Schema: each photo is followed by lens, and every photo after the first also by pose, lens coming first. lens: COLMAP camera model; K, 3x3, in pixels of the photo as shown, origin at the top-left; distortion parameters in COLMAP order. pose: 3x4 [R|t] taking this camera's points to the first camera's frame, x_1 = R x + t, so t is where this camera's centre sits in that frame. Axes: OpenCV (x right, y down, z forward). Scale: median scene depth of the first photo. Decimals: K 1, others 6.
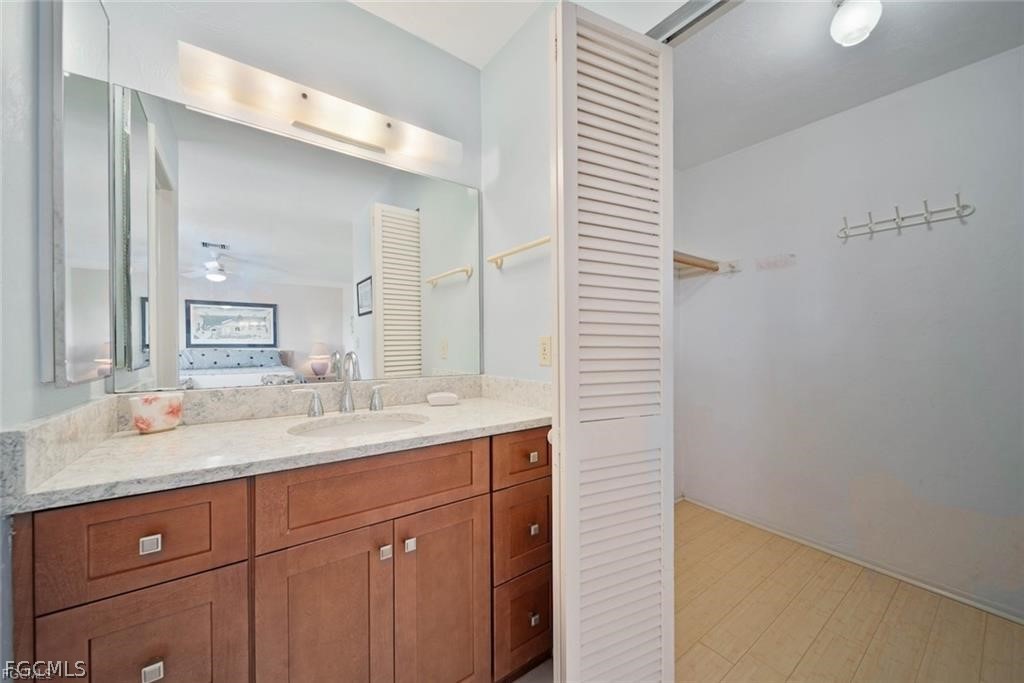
lens RADIAL K [[359.9, 0, 497.8], [0, 359.9, 346.0], [0, 0, 1]] dist [-0.000270, -0.002677]
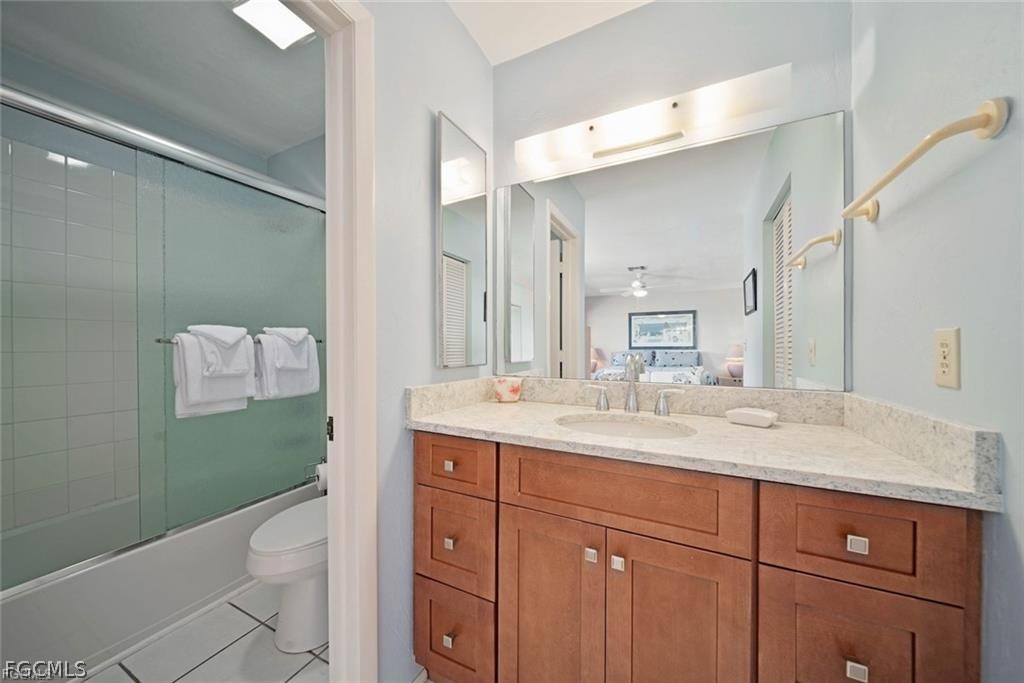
lens RADIAL K [[346.4, 0, 538.6], [0, 346.4, 350.6], [0, 0, 1]] dist [-0.008500, -0.000132]
pose [[0.486227, 0.009821, -0.873777, 0.329870], [-0.004327, 0.999952, 0.008832, 0.001407], [0.873822, -0.000514, 0.486246, 0.304790]]
